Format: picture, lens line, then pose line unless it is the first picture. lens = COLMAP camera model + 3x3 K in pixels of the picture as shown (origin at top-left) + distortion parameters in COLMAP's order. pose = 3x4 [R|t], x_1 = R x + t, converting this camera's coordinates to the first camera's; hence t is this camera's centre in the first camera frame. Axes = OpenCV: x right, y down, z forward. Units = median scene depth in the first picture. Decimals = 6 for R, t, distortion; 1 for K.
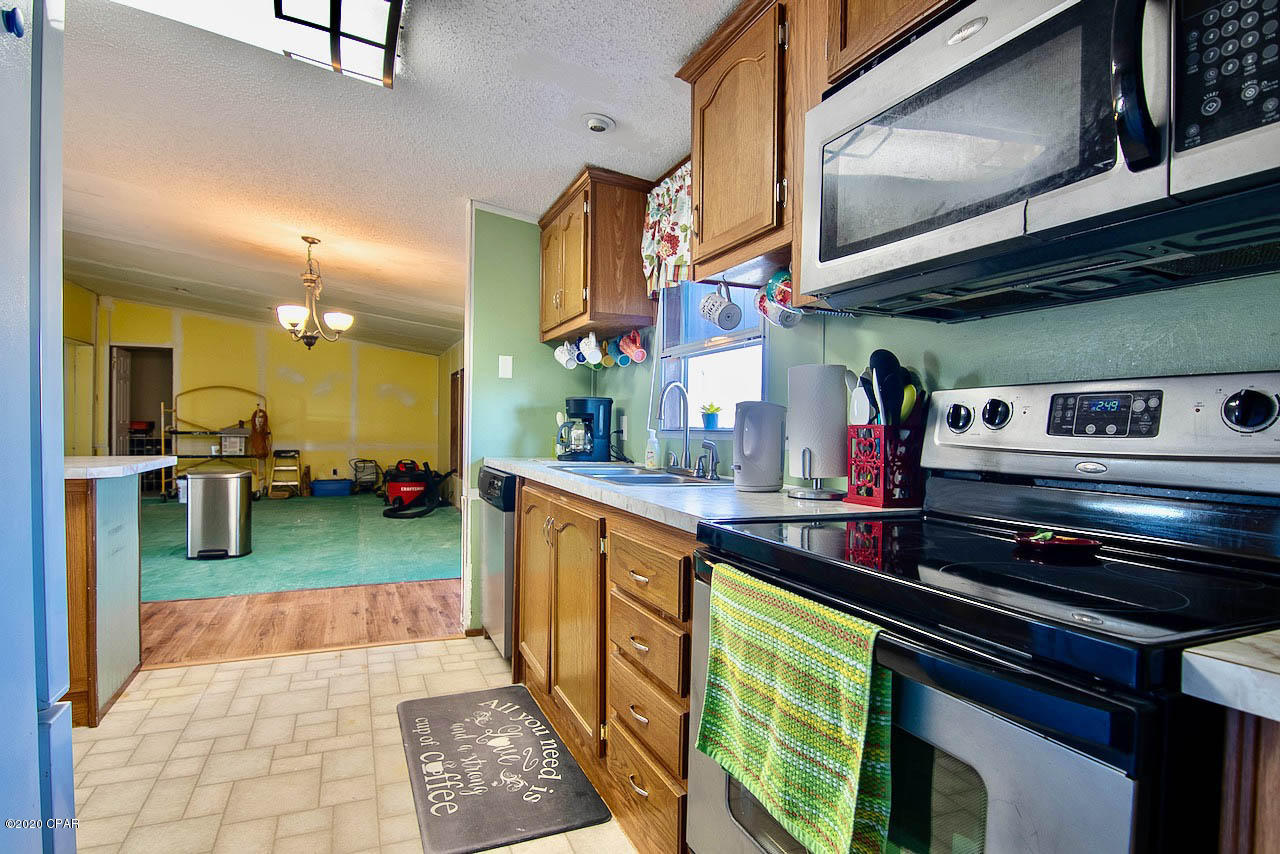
lens RADIAL K [[650.7, 0, 628.9], [0, 650.7, 434.3], [0, 0, 1]] dist [-0.009961, -0.007494]
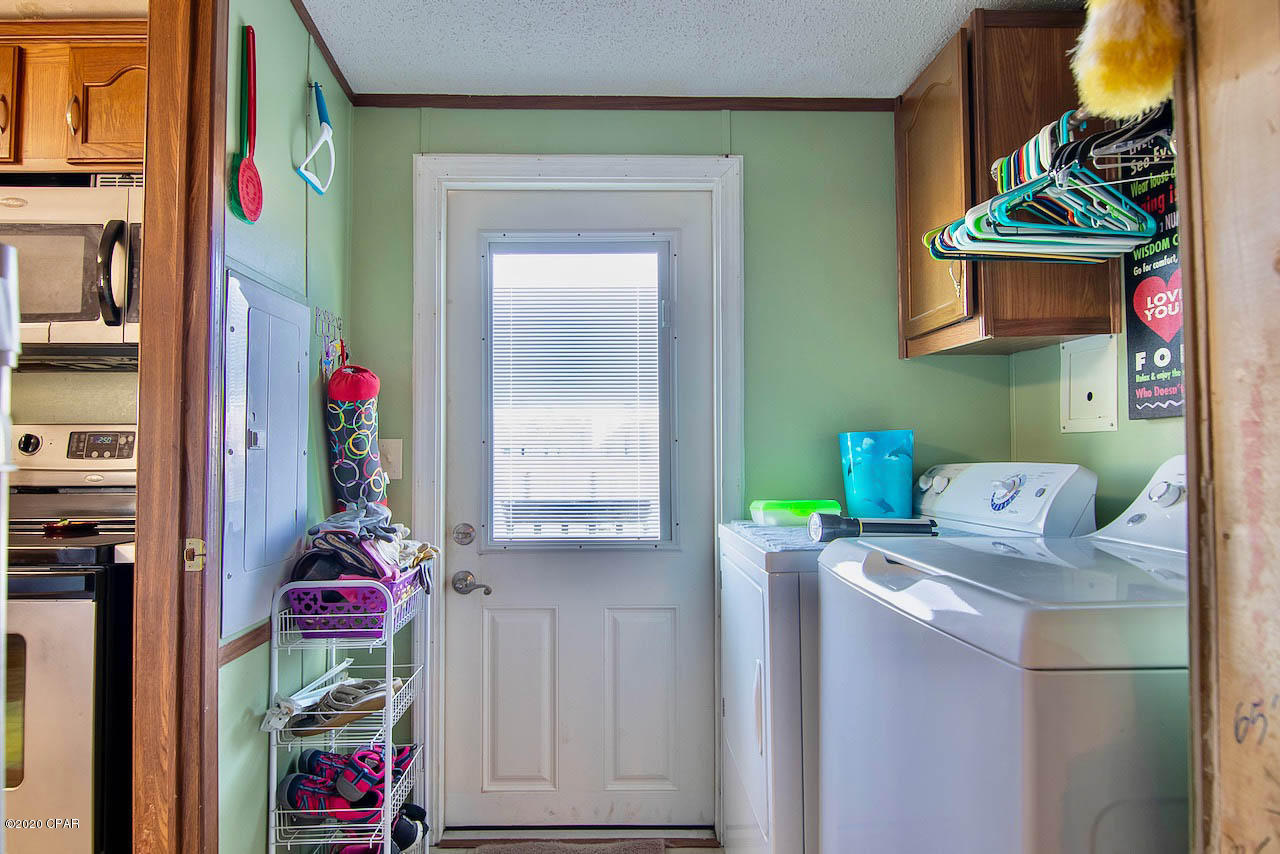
lens RADIAL K [[780.0, 0, 637.0], [0, 780.0, 430.7], [0, 0, 1]] dist [-0.008519, -0.001324]
pose [[0.378264, 0.012218, 0.925617, -0.572076], [0.016411, 0.999667, -0.019902, -0.006776], [-0.925552, 0.022719, 0.377937, -0.995063]]
